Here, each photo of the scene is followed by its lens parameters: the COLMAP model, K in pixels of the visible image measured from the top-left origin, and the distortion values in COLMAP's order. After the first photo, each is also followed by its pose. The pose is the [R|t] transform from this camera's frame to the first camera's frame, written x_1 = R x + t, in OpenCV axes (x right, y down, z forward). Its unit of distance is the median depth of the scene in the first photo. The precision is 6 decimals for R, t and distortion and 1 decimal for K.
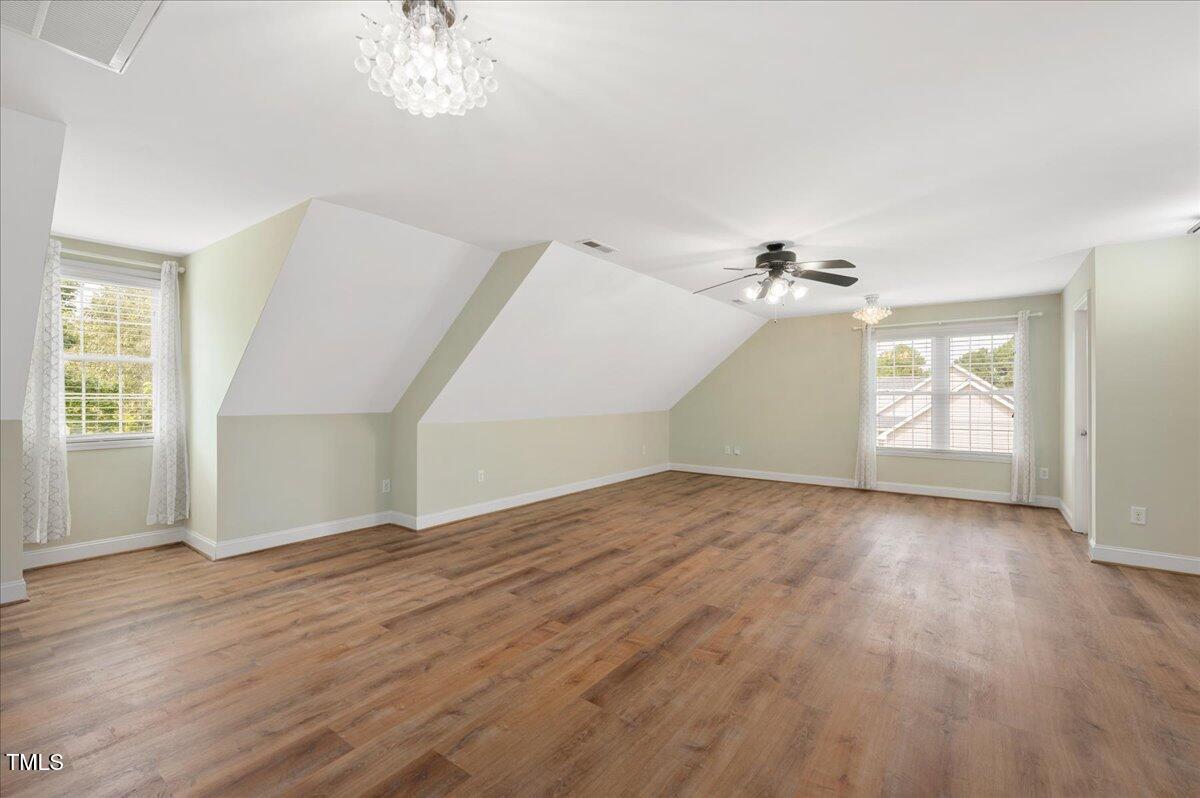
lens RADIAL K [[501.4, 0, 599.5], [0, 501.4, 395.2], [0, 0, 1]] dist [-0.001131, -0.000125]
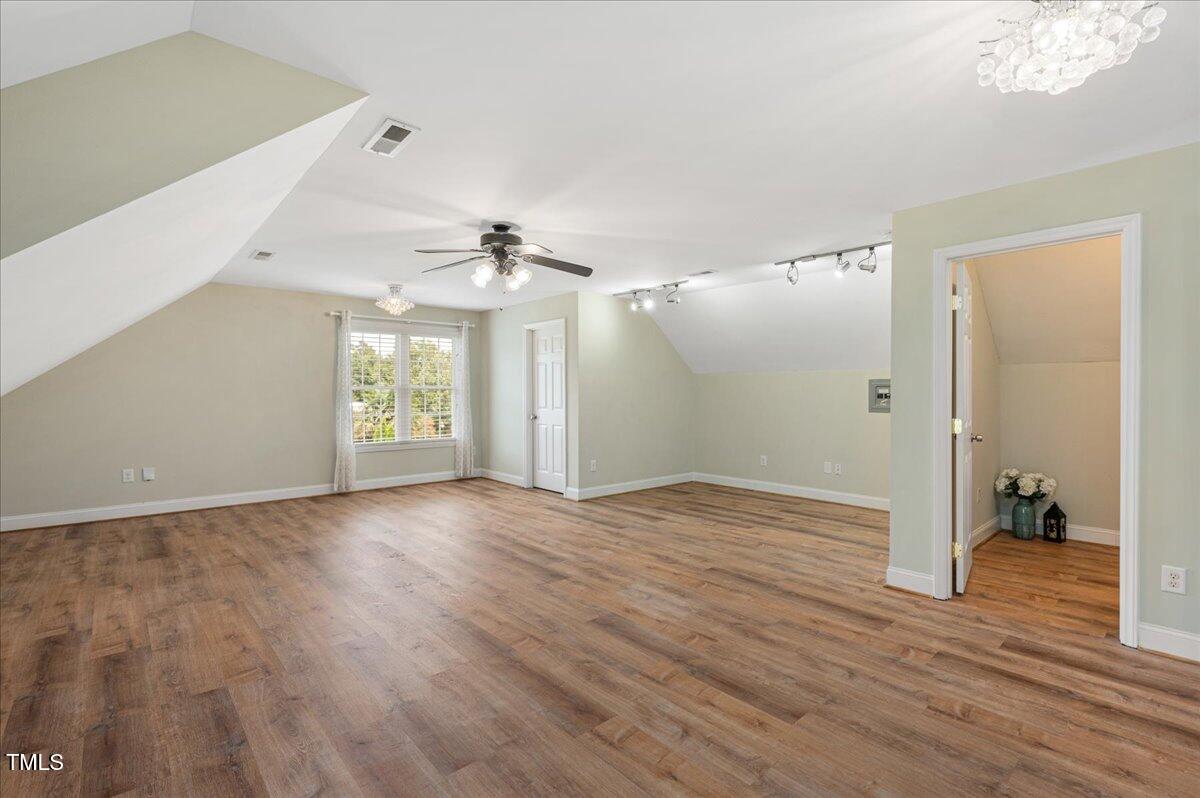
lens RADIAL K [[537.2, 0, 585.8], [0, 537.2, 398.2], [0, 0, 1]] dist [0.003012, 0.000114]
pose [[0.212569, -0.012464, 0.977067, -0.686296], [-0.006102, 0.999882, 0.014082, 0.000690], [-0.977127, -0.008955, 0.212468, 0.751072]]
